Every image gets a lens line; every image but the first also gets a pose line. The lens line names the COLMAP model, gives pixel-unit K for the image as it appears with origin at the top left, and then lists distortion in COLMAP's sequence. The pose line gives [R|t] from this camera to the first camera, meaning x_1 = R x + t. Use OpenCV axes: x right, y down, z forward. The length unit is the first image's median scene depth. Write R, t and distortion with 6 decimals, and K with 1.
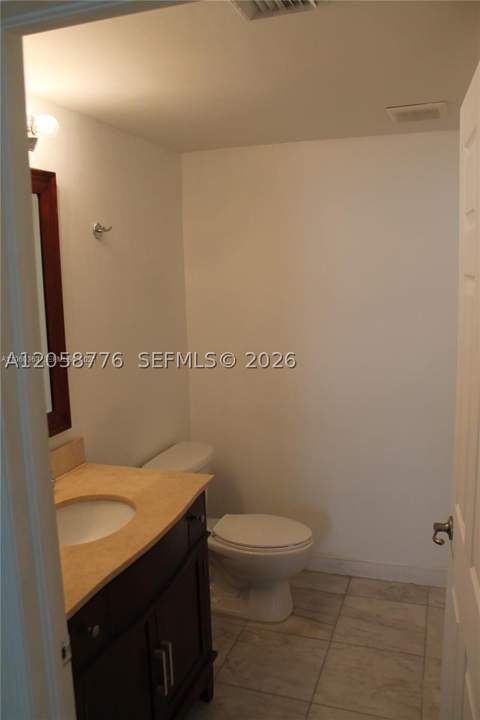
lens RADIAL K [[602.0, 0, 240.0], [0, 602.0, 360.0], [0, 0, 1]] dist [-0.162396, 0.132931]
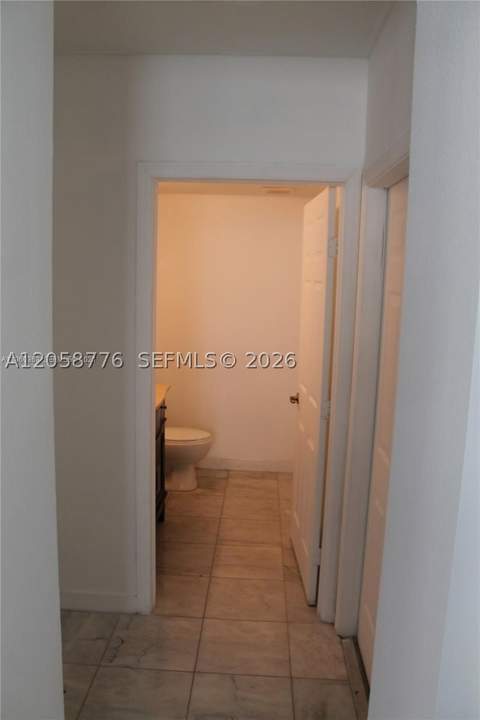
lens RADIAL K [[602.0, 0, 240.0], [0, 602.0, 360.0], [0, 0, 1]] dist [-0.162396, 0.132931]
pose [[0.957553, 0.007499, 0.288158, -0.276677], [-0.005202, 0.999948, -0.008734, 0.105384], [-0.288209, 0.006864, 0.957543, -0.601114]]
